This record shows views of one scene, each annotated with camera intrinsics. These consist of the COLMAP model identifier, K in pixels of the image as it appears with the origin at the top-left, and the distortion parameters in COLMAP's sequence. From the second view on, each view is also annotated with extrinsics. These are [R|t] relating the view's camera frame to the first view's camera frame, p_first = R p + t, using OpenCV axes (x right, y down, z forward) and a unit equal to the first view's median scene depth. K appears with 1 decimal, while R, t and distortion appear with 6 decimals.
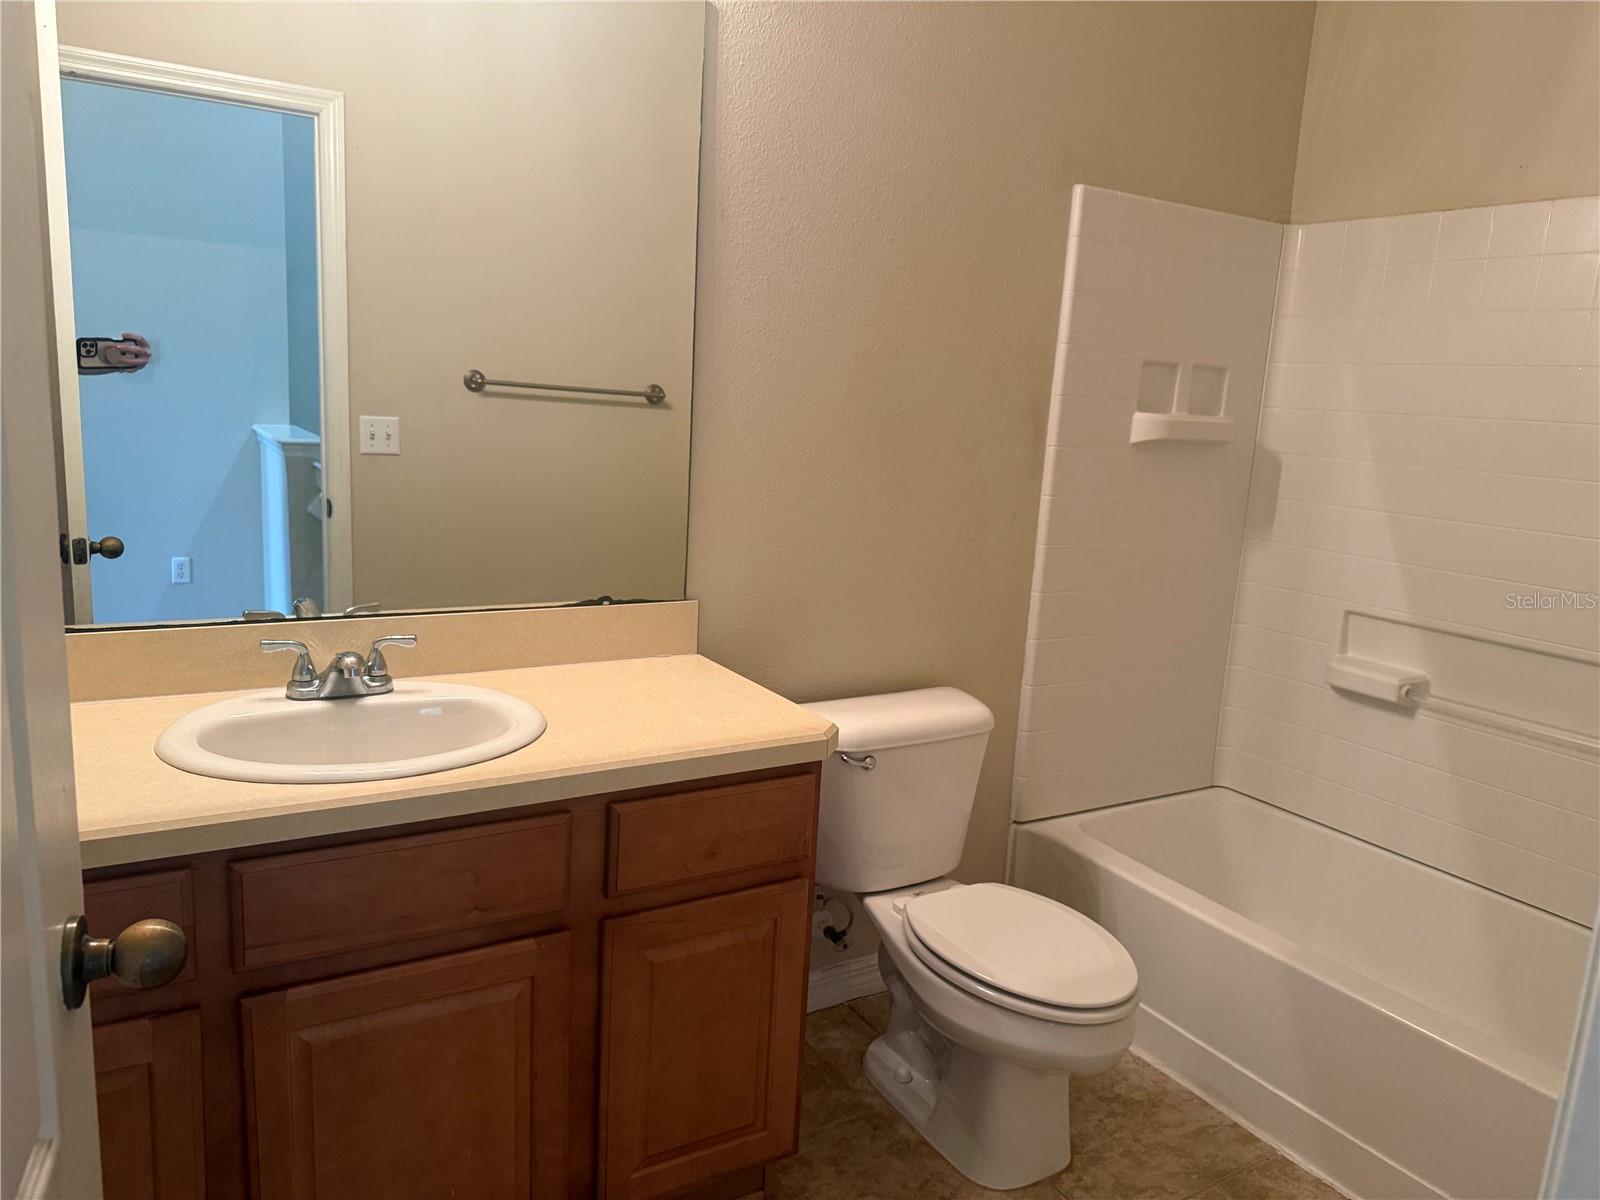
lens RADIAL K [[1132.1, 0, 809.9], [0, 1132.1, 597.1], [0, 0, 1]] dist [0.046855, -0.055099]
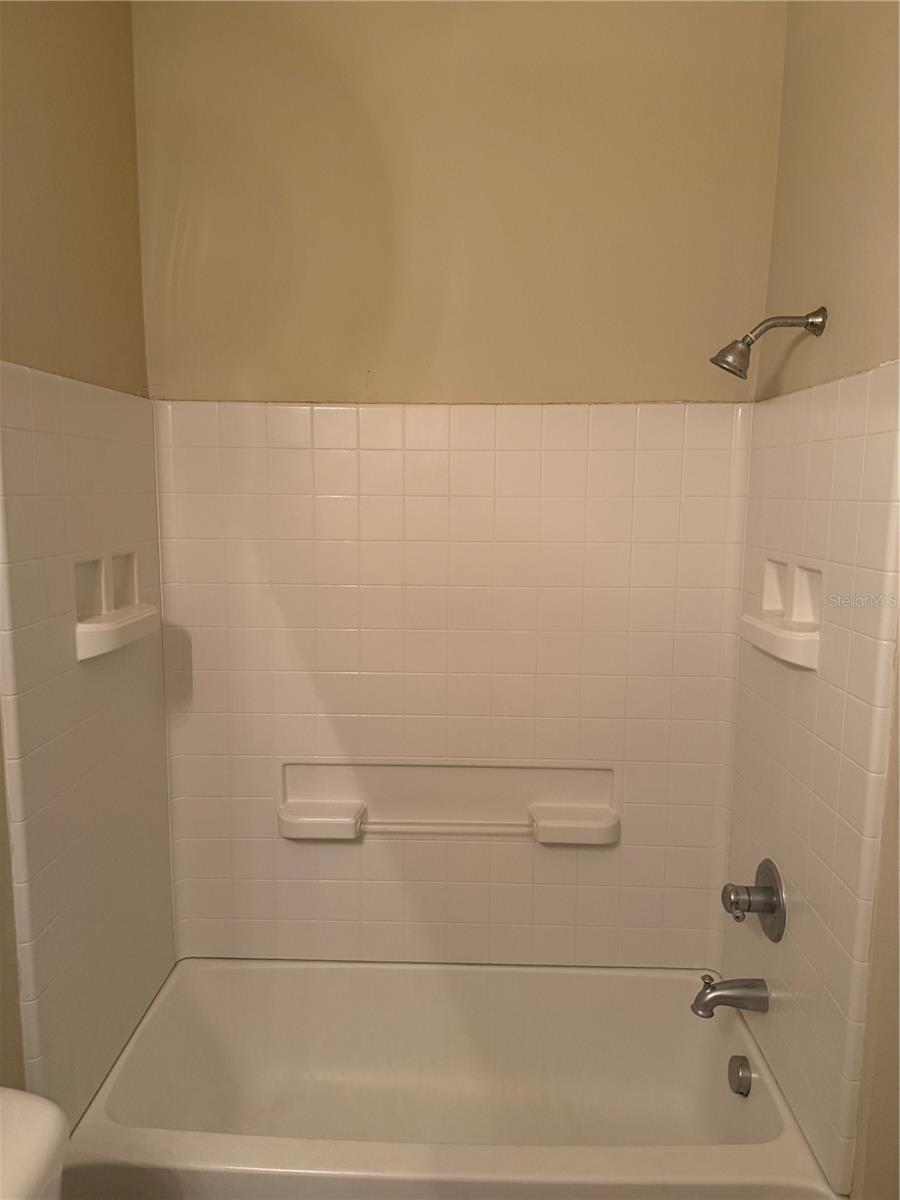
lens RADIAL K [[849.1, 0, 443.4], [0, 849.1, 597.6], [0, 0, 1]] dist [0.046855, -0.055099]
pose [[0.548574, -0.167321, 0.819189, -0.081934], [0.178107, 0.980669, 0.081034, -0.185888], [-0.816912, 0.101450, 0.567771, 0.418309]]
